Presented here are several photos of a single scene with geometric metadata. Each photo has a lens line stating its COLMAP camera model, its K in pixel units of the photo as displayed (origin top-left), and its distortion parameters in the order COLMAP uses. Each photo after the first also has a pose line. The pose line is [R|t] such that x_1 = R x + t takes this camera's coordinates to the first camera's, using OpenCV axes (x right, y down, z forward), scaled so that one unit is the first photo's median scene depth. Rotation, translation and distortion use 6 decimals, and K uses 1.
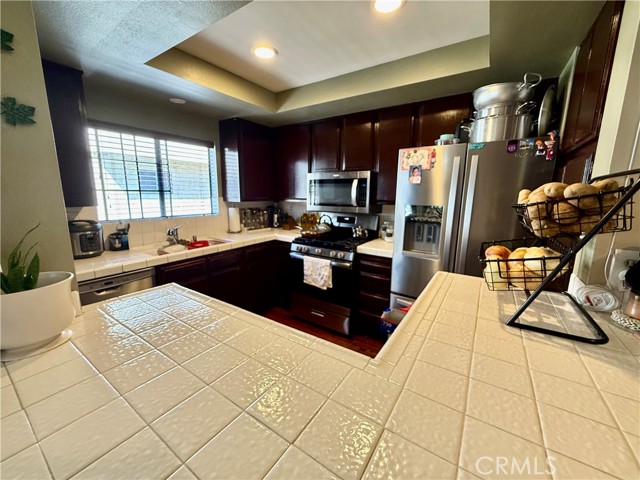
lens RADIAL K [[256.0, 0, 318.4], [0, 256.0, 240.9], [0, 0, 1]] dist [-0.001415, -0.000222]
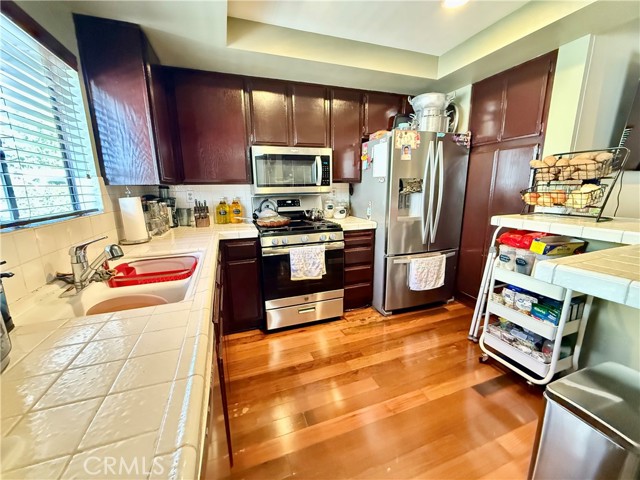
lens RADIAL K [[256.0, 0, 317.4], [0, 256.0, 238.6], [0, 0, 1]] dist [-0.001415, -0.000222]
pose [[0.602693, -0.180830, 0.777214, -0.654534], [0.167565, 0.980949, 0.098293, -0.037149], [-0.780181, 0.070993, 0.621512, 0.444594]]
